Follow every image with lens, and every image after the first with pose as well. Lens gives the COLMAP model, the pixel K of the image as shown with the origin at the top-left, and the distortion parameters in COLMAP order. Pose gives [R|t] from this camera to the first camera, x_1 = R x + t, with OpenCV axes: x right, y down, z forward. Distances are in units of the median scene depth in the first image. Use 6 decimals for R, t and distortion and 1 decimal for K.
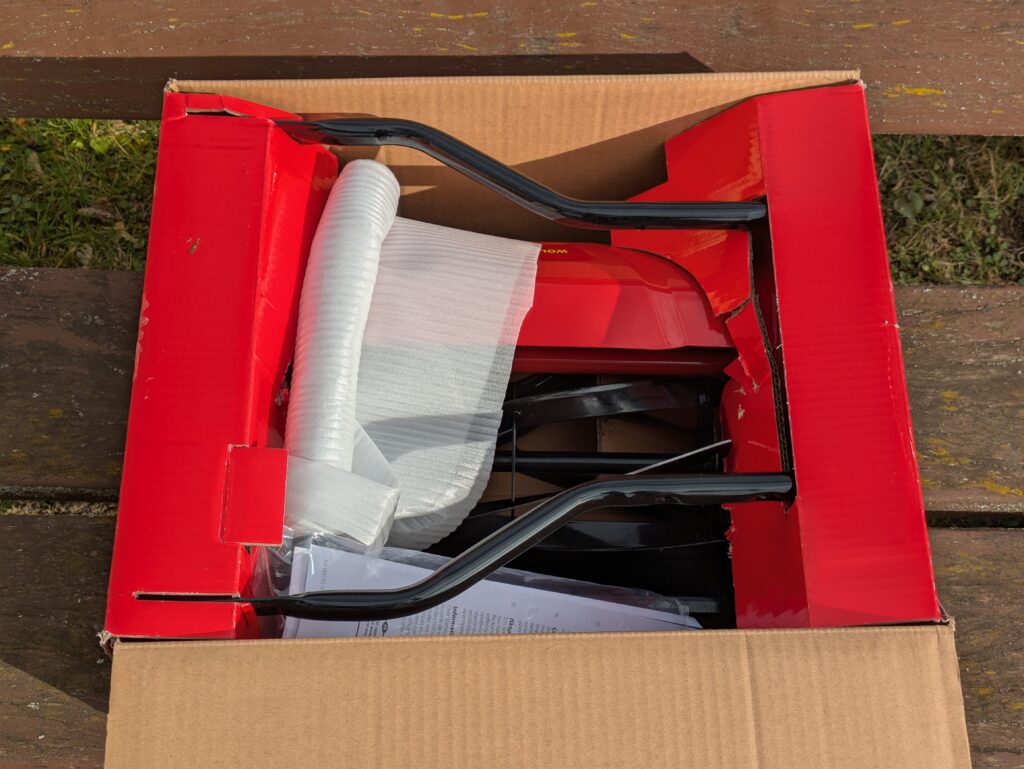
lens RADIAL K [[1538.2, 0, 512.2], [0, 1538.2, 387.6], [0, 0, 1]] dist [0.028355, 0.000000]
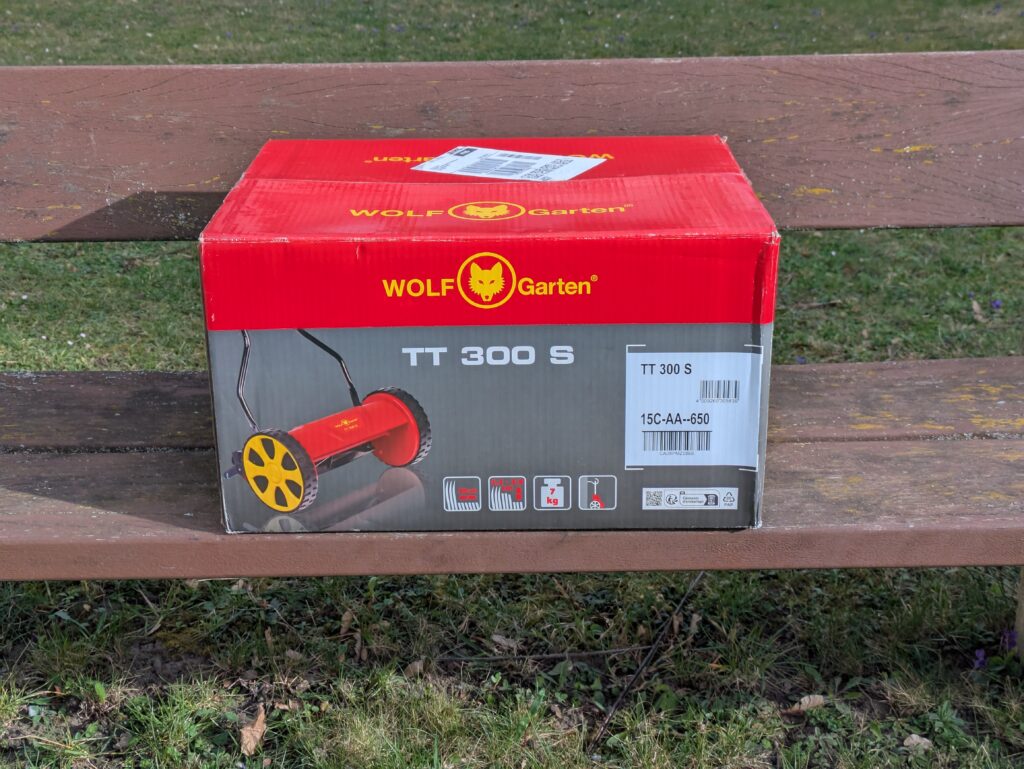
lens RADIAL K [[1538.2, 0, 511.3], [0, 1538.2, 381.0], [0, 0, 1]] dist [0.028355, 0.000000]
pose [[0.999210, -0.036131, 0.016532, -0.063447], [0.037800, 0.736216, -0.675690, 0.931102], [0.012243, 0.675782, 0.737000, 0.014122]]
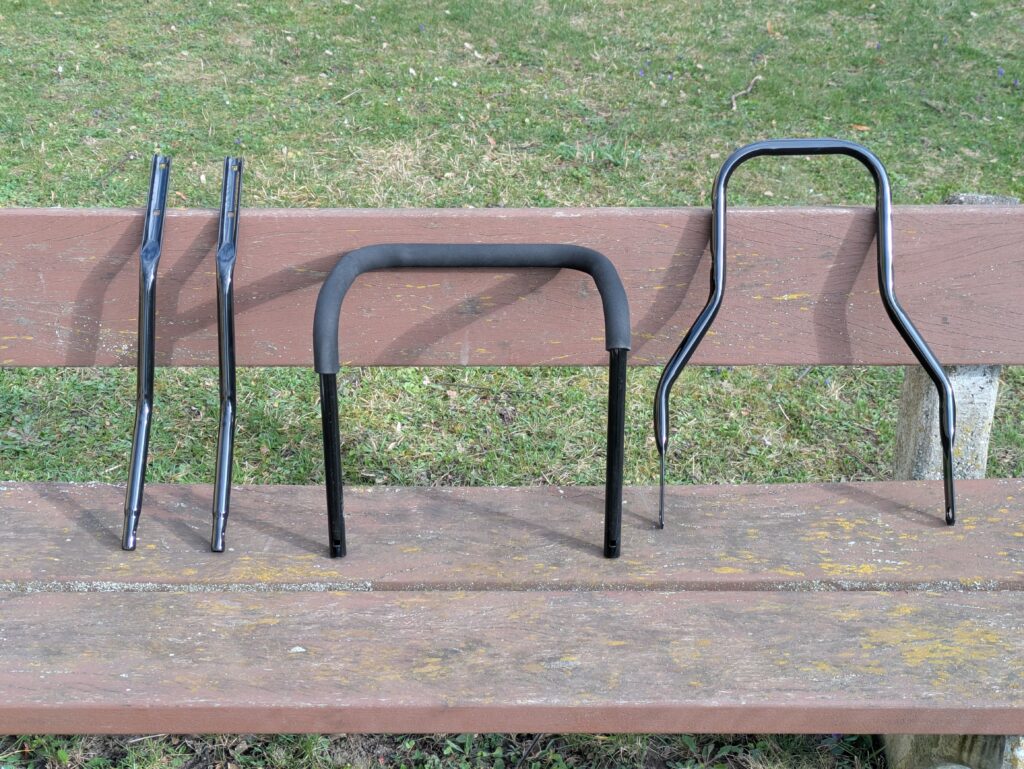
lens RADIAL K [[1538.2, 0, 512.1], [0, 1538.2, 385.4], [0, 0, 1]] dist [0.028355, 0.000000]
pose [[0.999720, -0.022394, 0.007588, 0.046332], [0.022802, 0.828210, -0.559954, 0.759693], [0.006255, 0.559970, 0.828489, -0.330119]]
